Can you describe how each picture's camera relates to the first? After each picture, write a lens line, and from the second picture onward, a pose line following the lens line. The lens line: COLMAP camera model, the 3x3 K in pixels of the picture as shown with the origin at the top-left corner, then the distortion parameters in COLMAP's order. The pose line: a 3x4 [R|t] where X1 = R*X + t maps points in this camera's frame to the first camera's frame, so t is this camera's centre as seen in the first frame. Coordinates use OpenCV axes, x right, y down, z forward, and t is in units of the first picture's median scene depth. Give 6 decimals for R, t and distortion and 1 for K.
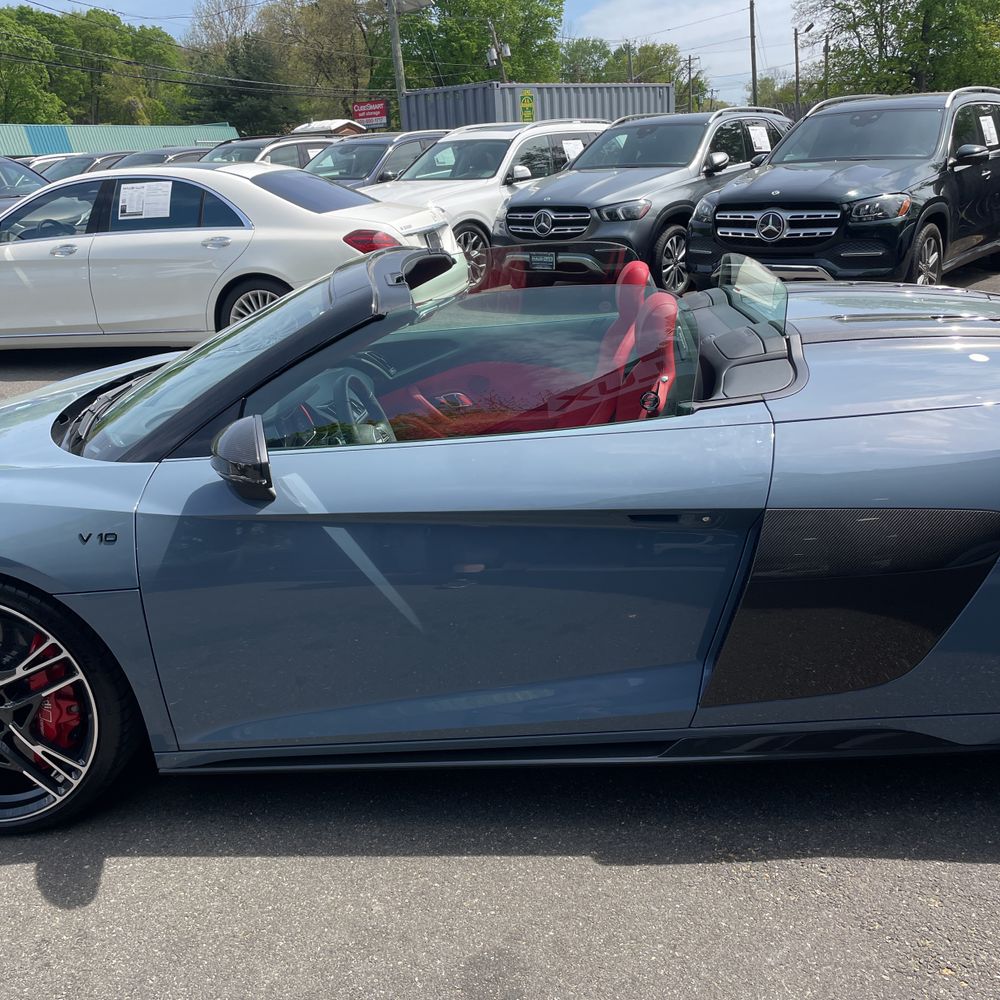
lens RADIAL K [[1007.0, 0, 500.3], [0, 1007.0, 472.9], [0, 0, 1]] dist [0.096014, -0.155418]
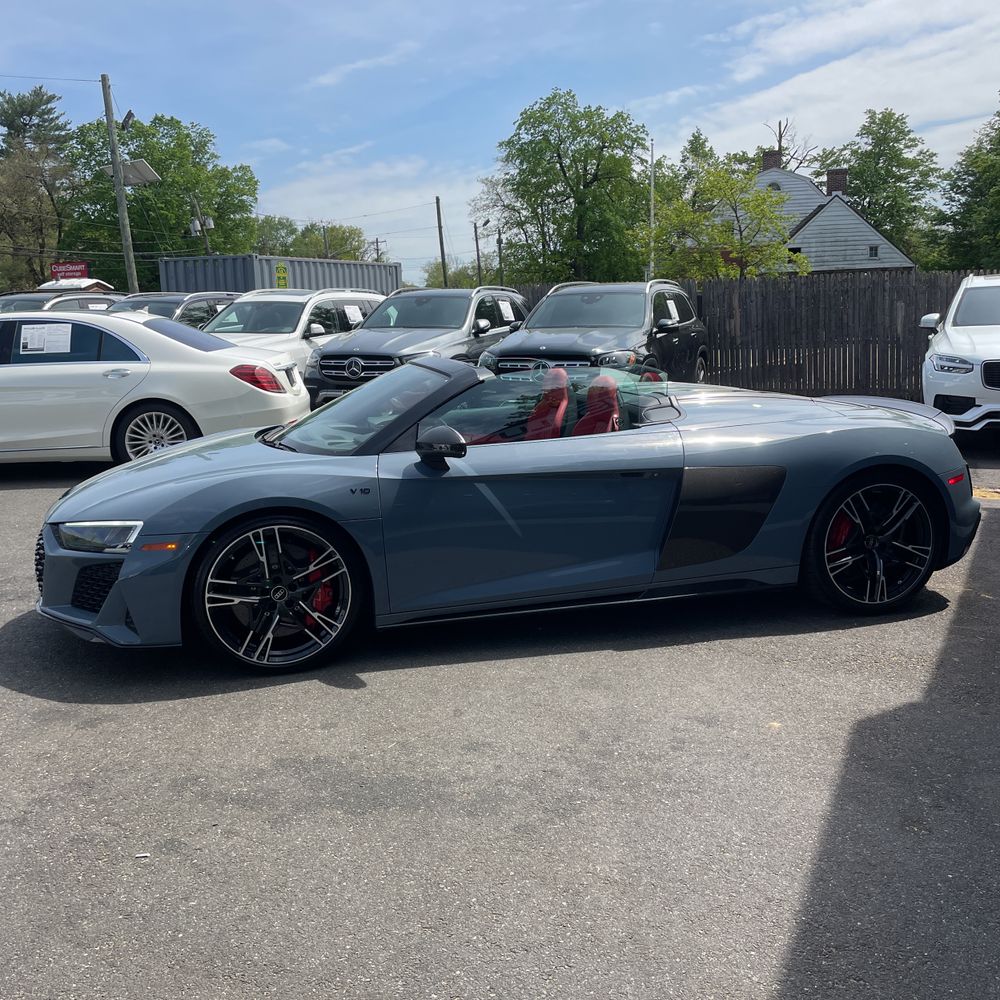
lens RADIAL K [[1007.0, 0, 500.3], [0, 1007.0, 472.9], [0, 0, 1]] dist [0.096014, -0.155418]
pose [[0.953858, -0.012185, 0.300010, -0.153220], [0.059480, 0.987043, -0.149022, 0.070321], [-0.294307, 0.159990, 0.942224, -0.182527]]
